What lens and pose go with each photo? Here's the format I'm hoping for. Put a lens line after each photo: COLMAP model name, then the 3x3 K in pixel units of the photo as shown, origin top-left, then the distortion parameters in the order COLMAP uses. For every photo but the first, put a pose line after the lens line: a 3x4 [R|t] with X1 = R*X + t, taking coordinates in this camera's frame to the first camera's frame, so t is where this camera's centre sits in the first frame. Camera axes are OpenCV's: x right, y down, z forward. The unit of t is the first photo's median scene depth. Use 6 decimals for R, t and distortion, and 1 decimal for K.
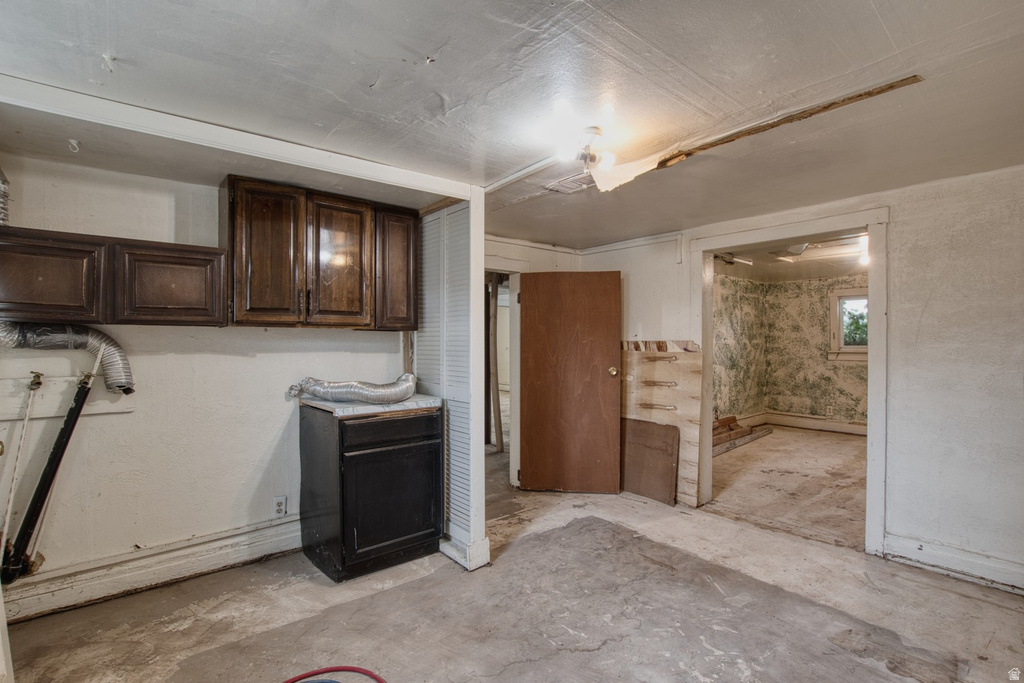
lens RADIAL K [[481.1, 0, 511.4], [0, 481.1, 340.5], [0, 0, 1]] dist [-0.001336, -0.000189]
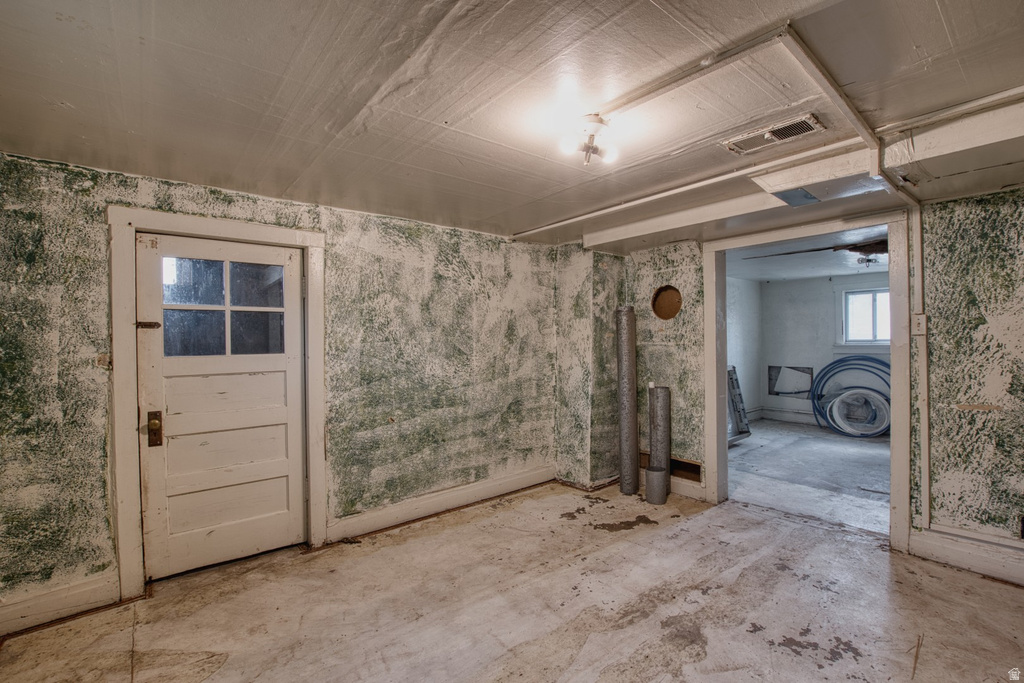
lens RADIAL K [[466.1, 0, 512.5], [0, 466.1, 339.4], [0, 0, 1]] dist [-0.001156, -0.000387]
pose [[-0.999996, -0.001052, -0.002430, 1.125714], [-0.001068, 0.999977, 0.006636, -0.003614], [0.002423, 0.006638, -0.999975, 1.921136]]
